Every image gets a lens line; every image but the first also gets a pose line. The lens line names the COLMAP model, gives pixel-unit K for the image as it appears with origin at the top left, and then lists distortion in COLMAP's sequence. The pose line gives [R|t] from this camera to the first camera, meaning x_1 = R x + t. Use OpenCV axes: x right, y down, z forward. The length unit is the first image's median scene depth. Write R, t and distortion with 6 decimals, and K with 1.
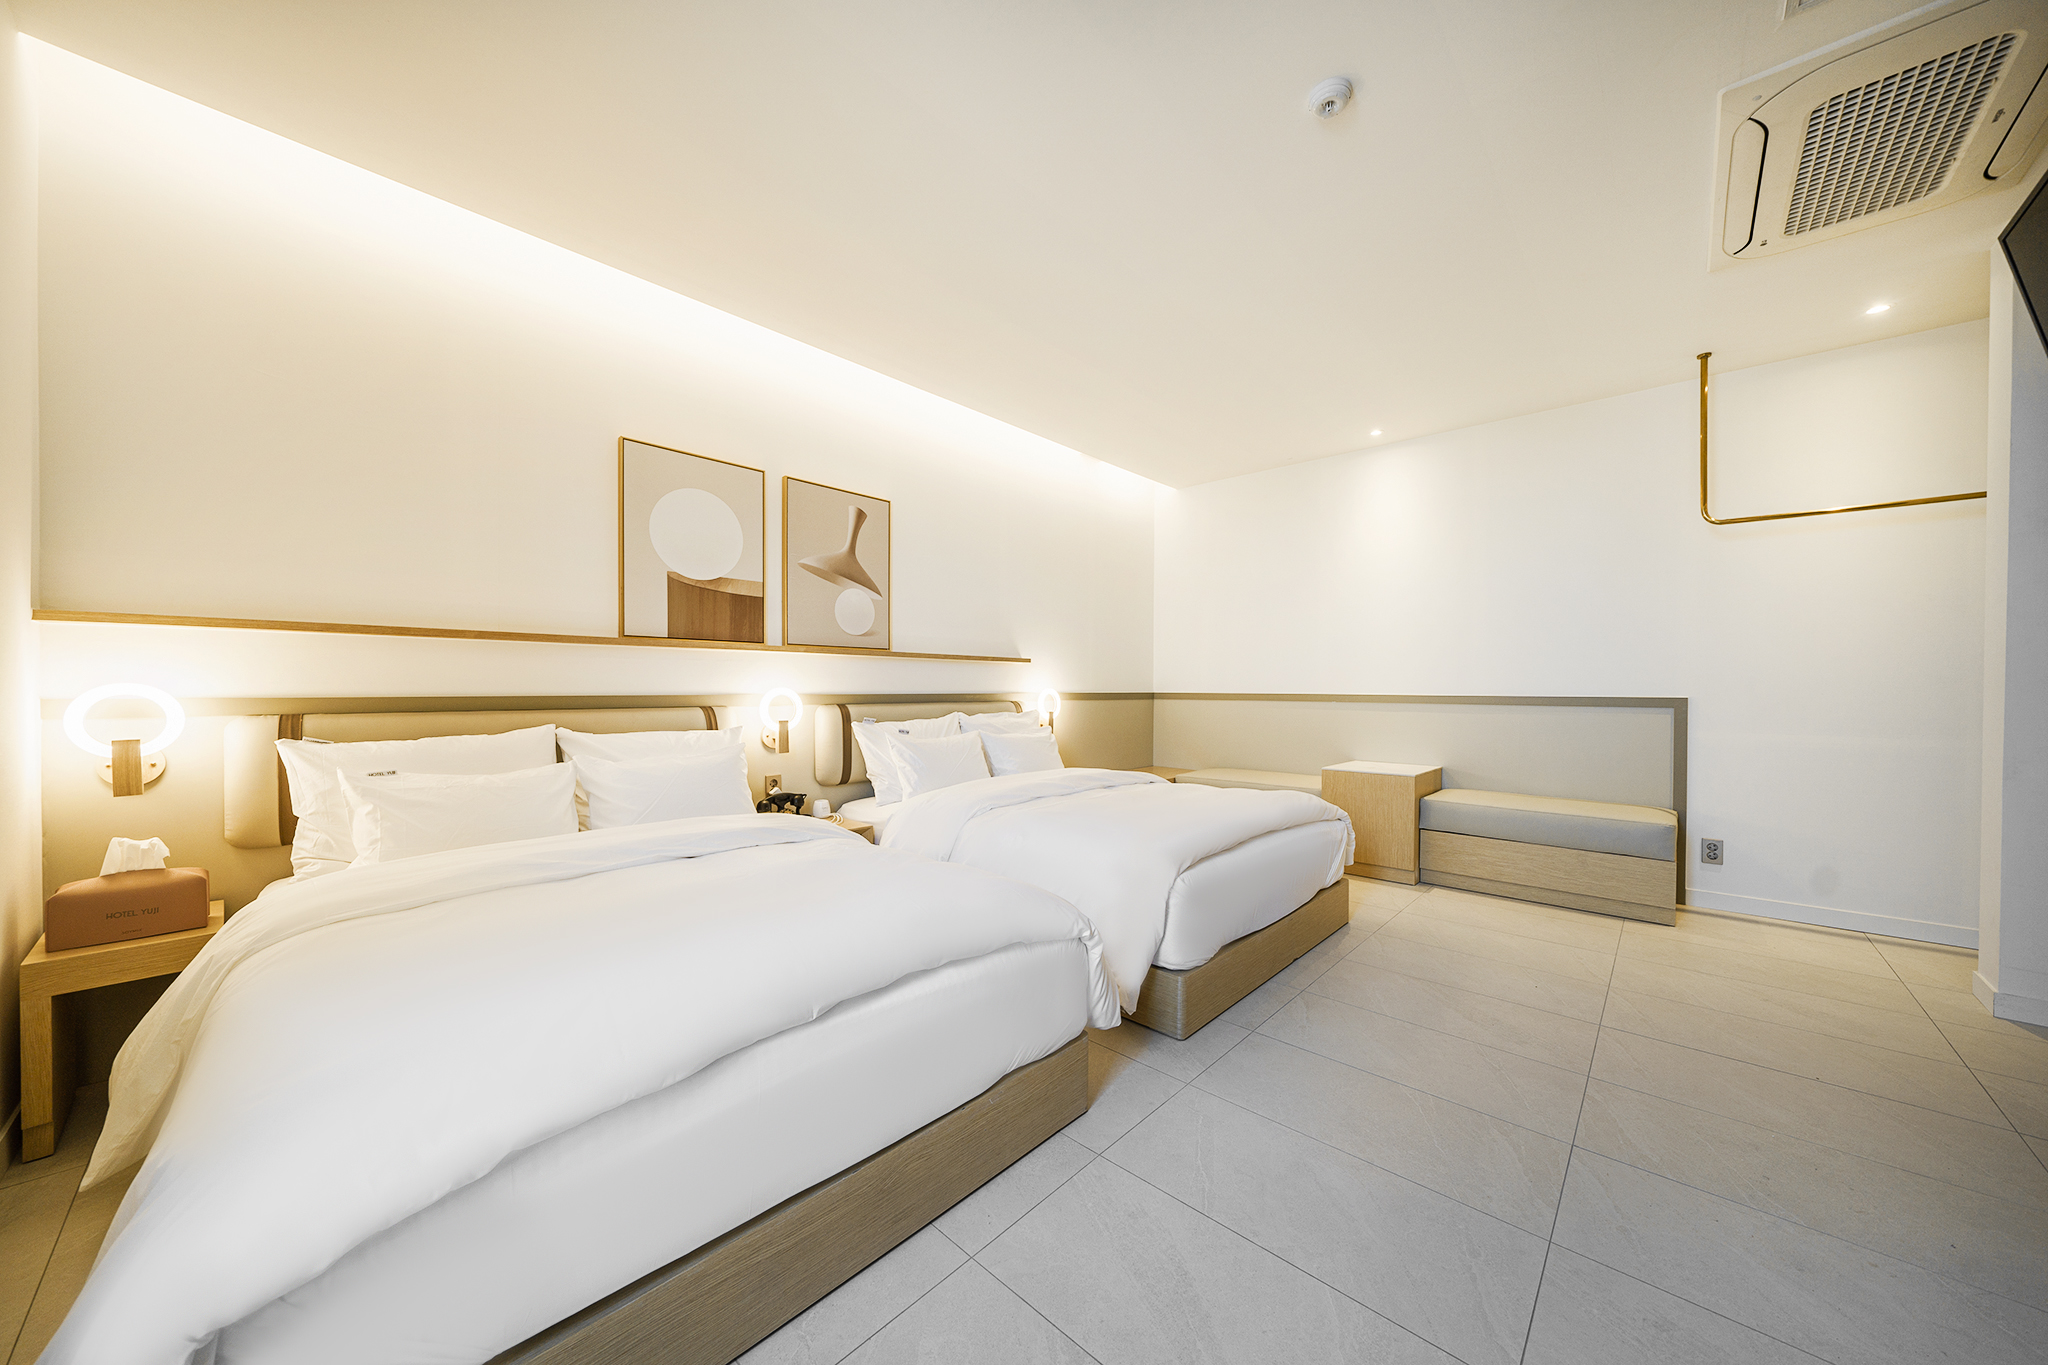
lens RADIAL K [[702.7, 0, 1023.8], [0, 702.7, 695.0], [0, 0, 1]] dist [-0.001612, -0.000141]
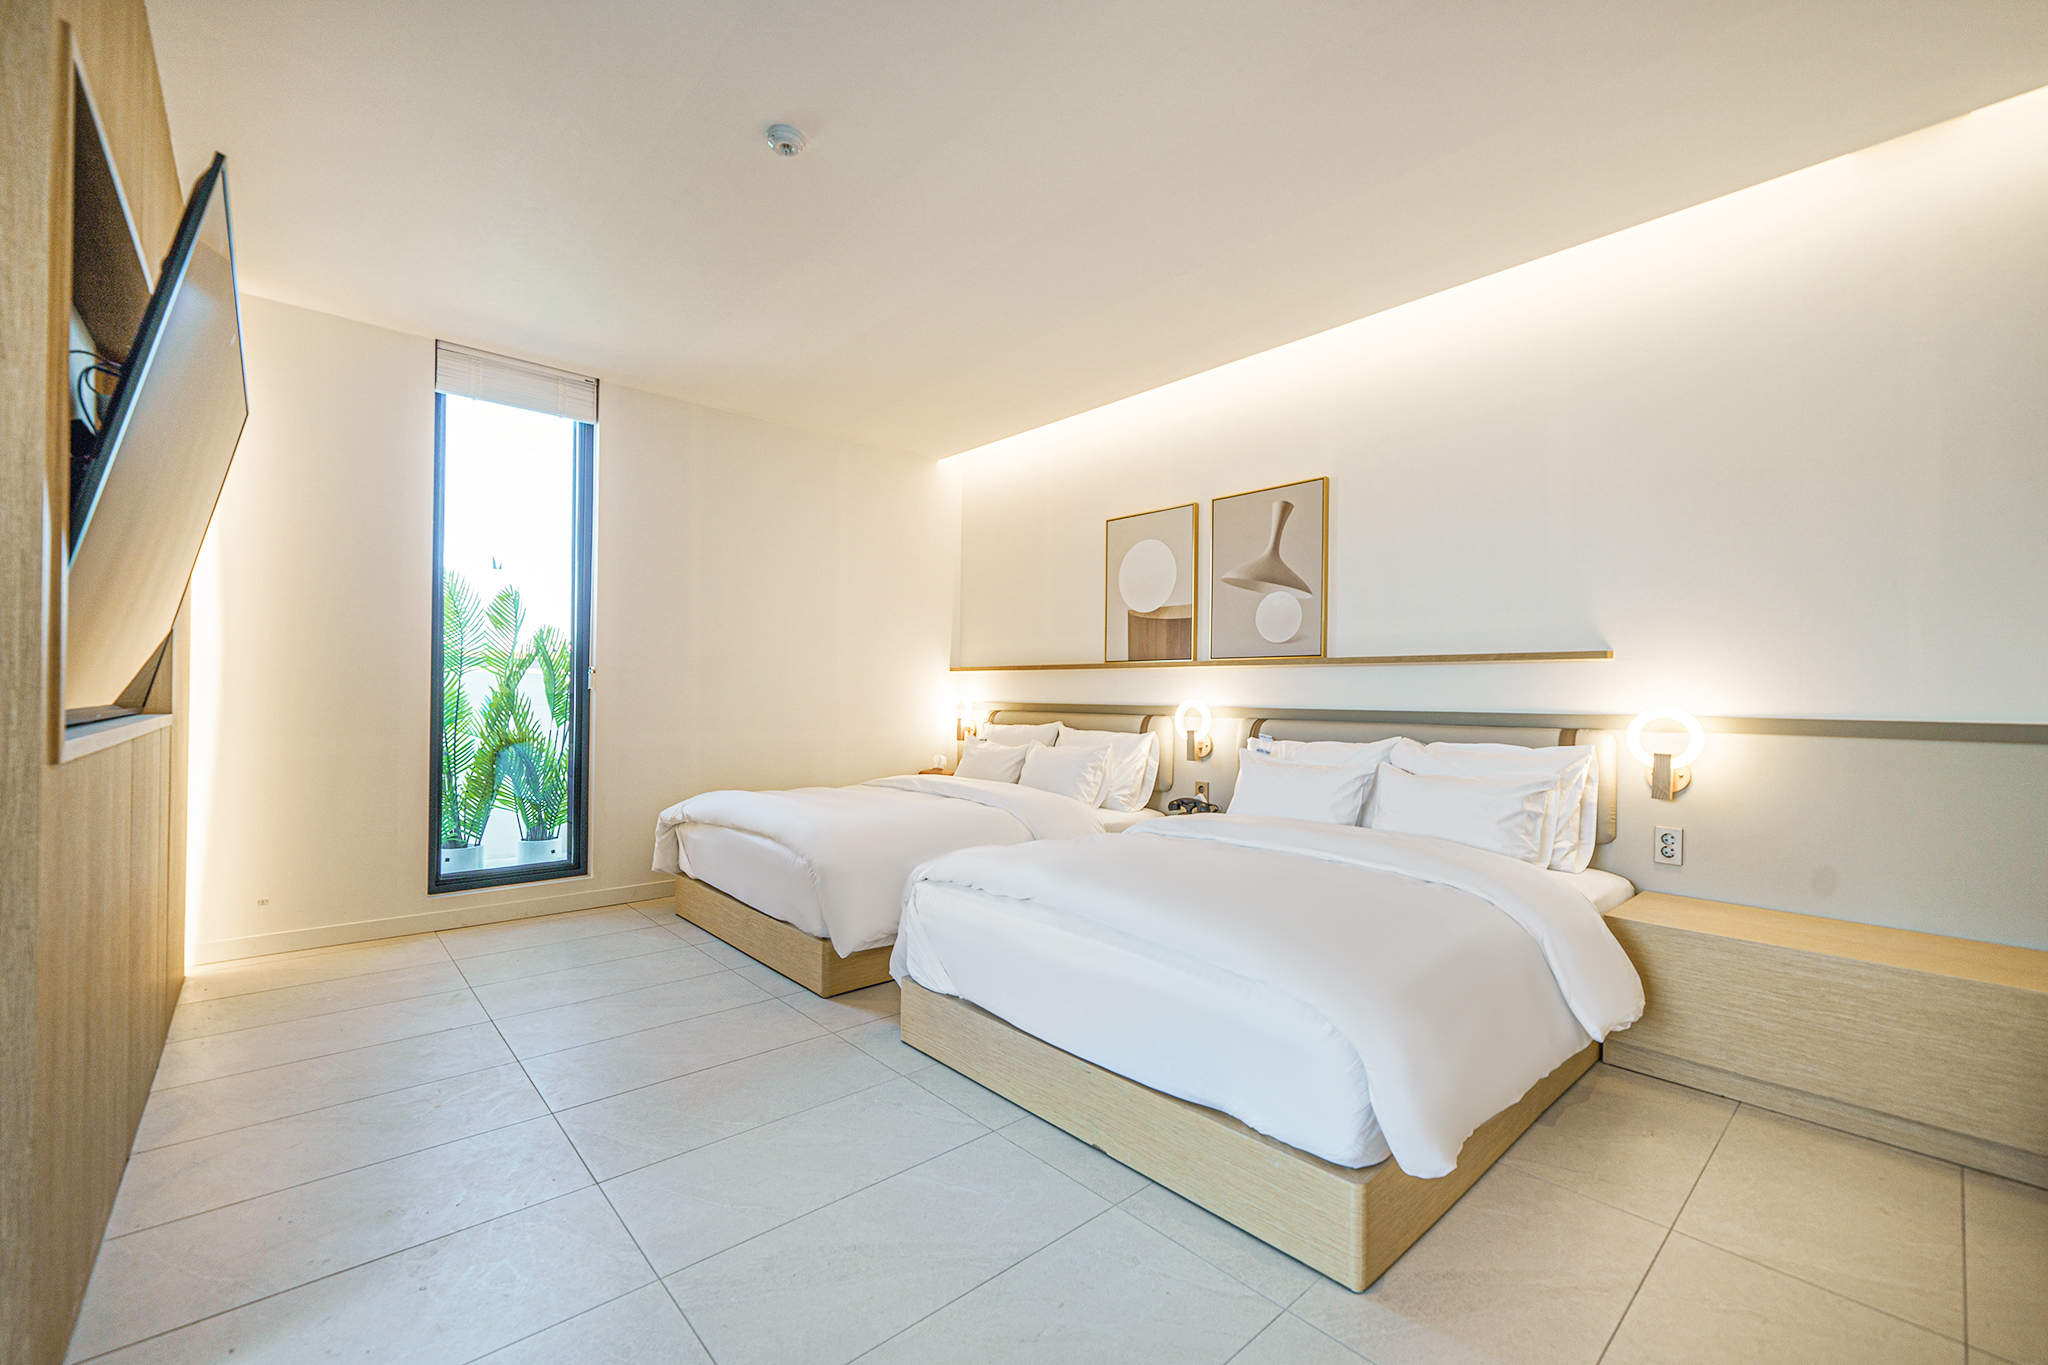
lens RADIAL K [[840.4, 0, 1029.0], [0, 840.4, 698.4], [0, 0, 1]] dist [0.001342, -0.000008]
pose [[-0.083099, -0.001836, -0.996540, 0.874507], [-0.023030, 0.999735, 0.000078, -0.006494], [0.996275, 0.022957, -0.083119, 0.778201]]
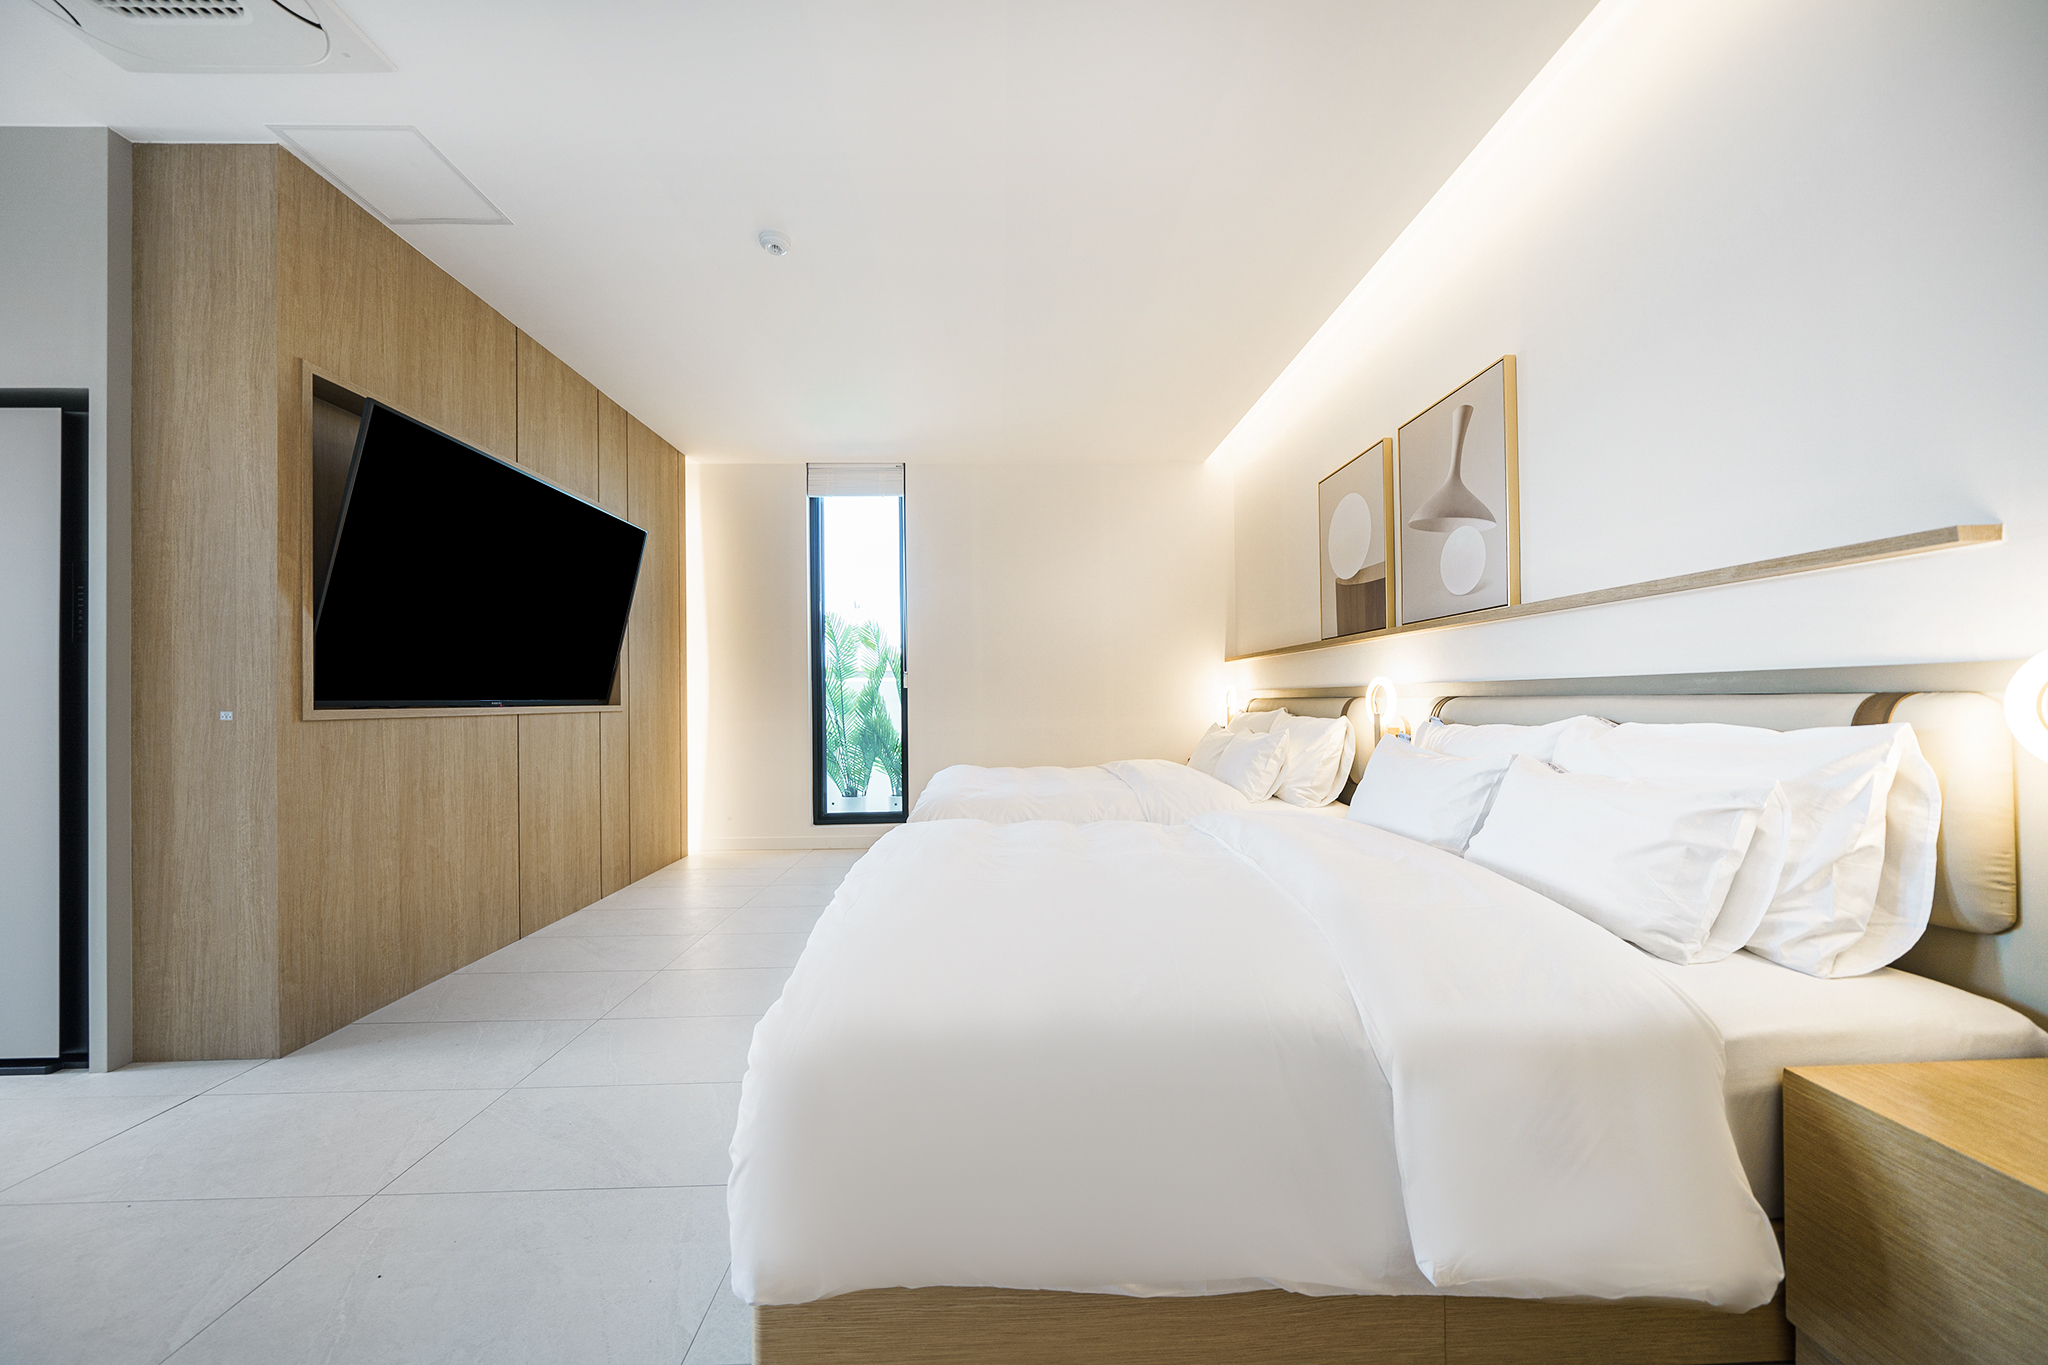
lens RADIAL K [[702.7, 0, 1023.8], [0, 702.7, 695.0], [0, 0, 1]] dist [-0.001612, -0.000141]
pose [[-0.708381, 0.001604, -0.705829, 0.549532], [0.003856, 0.999991, -0.001597, 0.011617], [0.705820, -0.003853, -0.708381, 1.191849]]
